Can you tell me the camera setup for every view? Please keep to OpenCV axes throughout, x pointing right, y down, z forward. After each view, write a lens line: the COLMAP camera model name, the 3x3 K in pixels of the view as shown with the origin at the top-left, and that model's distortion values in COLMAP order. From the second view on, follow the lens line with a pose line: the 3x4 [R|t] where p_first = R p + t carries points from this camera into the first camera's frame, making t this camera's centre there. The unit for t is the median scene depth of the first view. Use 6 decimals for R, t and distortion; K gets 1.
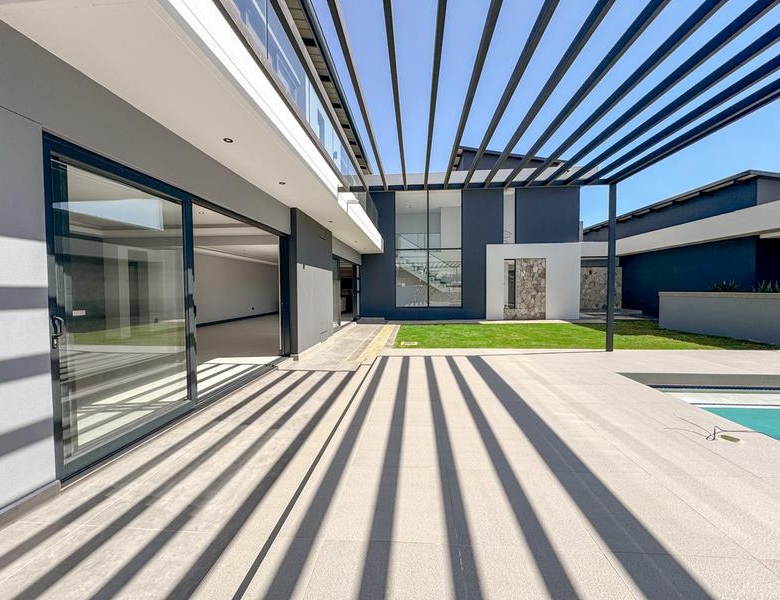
lens RADIAL K [[318.0, 0, 389.4], [0, 318.0, 298.3], [0, 0, 1]] dist [-0.001498, 0.000182]
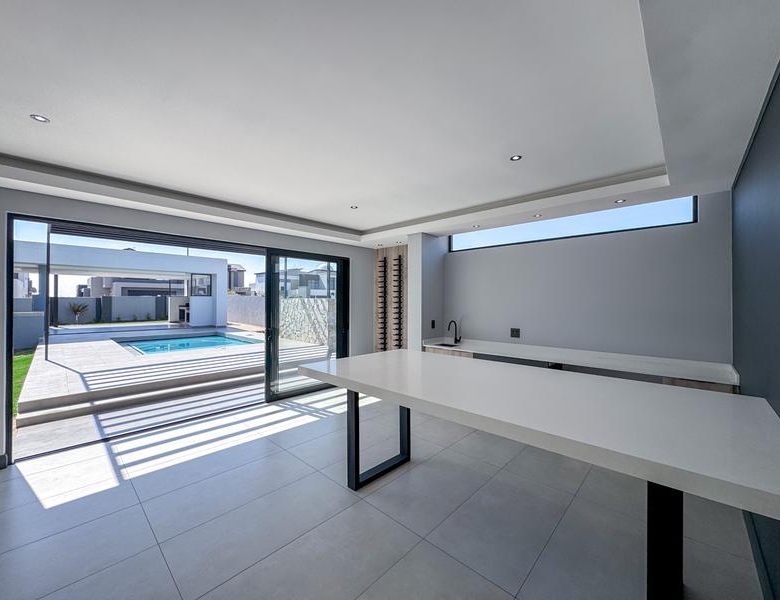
lens RADIAL K [[318.0, 0, 388.9], [0, 318.0, 301.9], [0, 0, 1]] dist [-0.001498, 0.000182]
pose [[-0.782406, 0.004238, 0.622754, -0.646326], [0.021291, 0.999574, 0.019947, -0.037683], [-0.622405, 0.028865, -0.782163, 0.603427]]
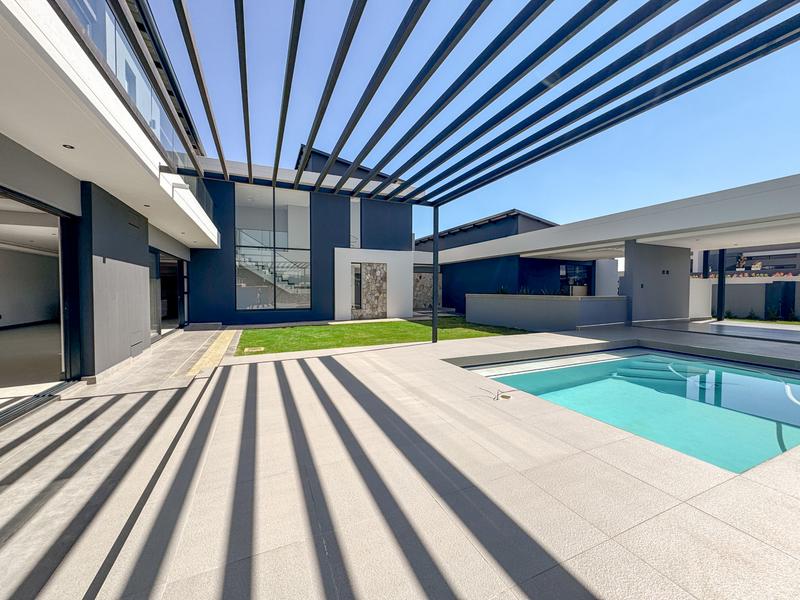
lens RADIAL K [[318.1, 0, 399.9], [0, 318.1, 301.1], [0, 0, 1]] dist [-0.002070, 0.000465]
pose [[0.877204, -0.008331, 0.480046, -0.007160], [0.005939, 0.999961, 0.006502, -0.001095], [-0.480082, -0.002853, 0.877219, -0.006684]]
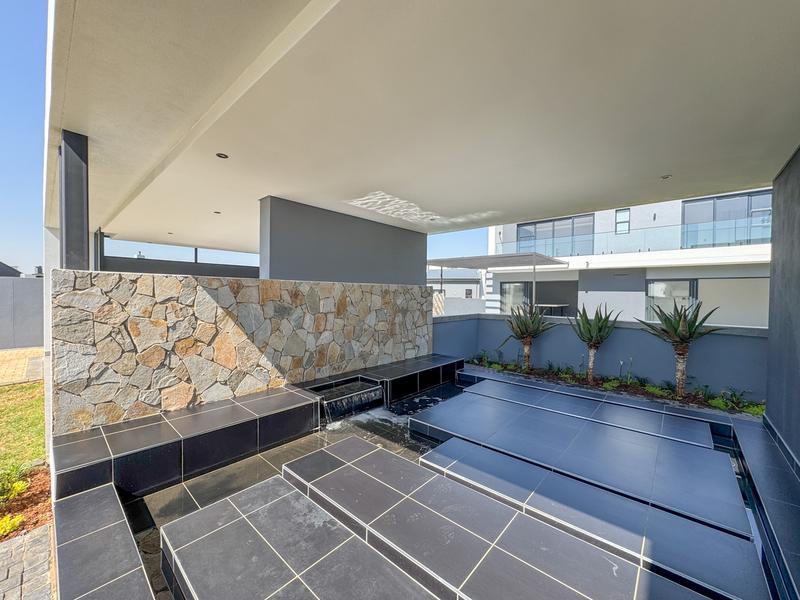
lens RADIAL K [[318.1, 0, 401.4], [0, 318.1, 296.6], [0, 0, 1]] dist [-0.002070, 0.000465]
pose [[-0.590512, 0.014888, -0.806892, 1.539490], [-0.022933, 0.999117, 0.035218, -0.072987], [0.806703, 0.039301, -0.589649, 0.798427]]
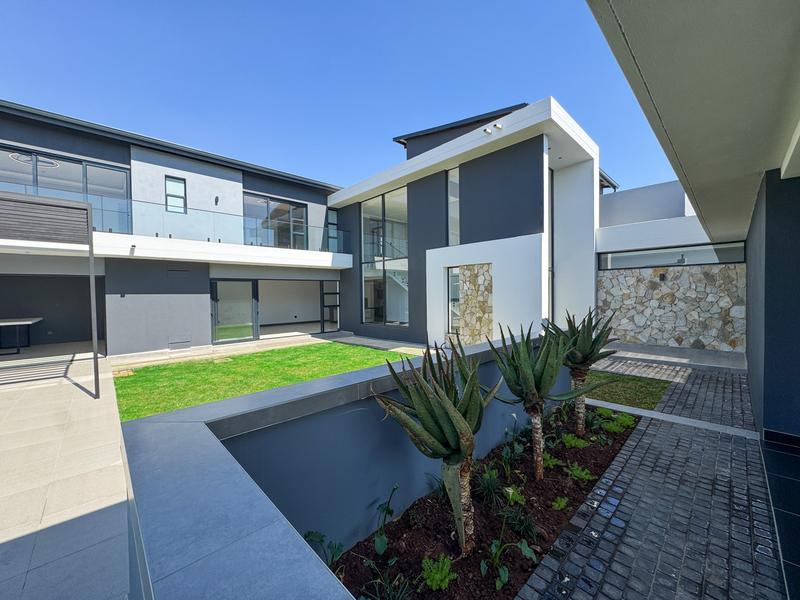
lens RADIAL K [[318.1, 0, 398.4], [0, 318.1, 299.6], [0, 0, 1]] dist [-0.002070, 0.000465]
pose [[0.744573, 0.011586, -0.667441, 0.999909], [-0.010600, 0.999929, 0.005533, -0.064187], [0.667457, 0.002955, 0.744642, 0.473813]]
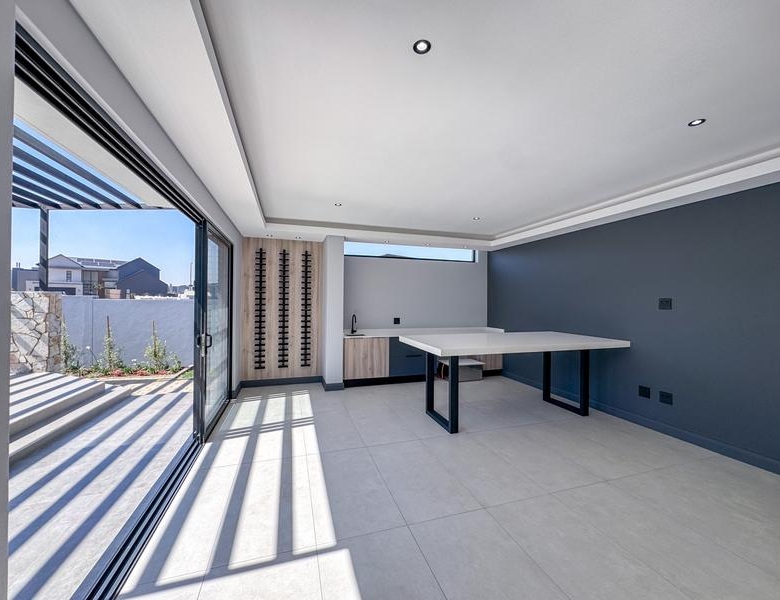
lens RADIAL K [[318.0, 0, 391.6], [0, 318.0, 302.2], [0, 0, 1]] dist [-0.001498, 0.000182]
pose [[-0.923178, 0.000641, -0.384372, -0.270563], [-0.012253, 0.999441, 0.031097, -0.038677], [0.384178, 0.033418, -0.922654, 0.718098]]
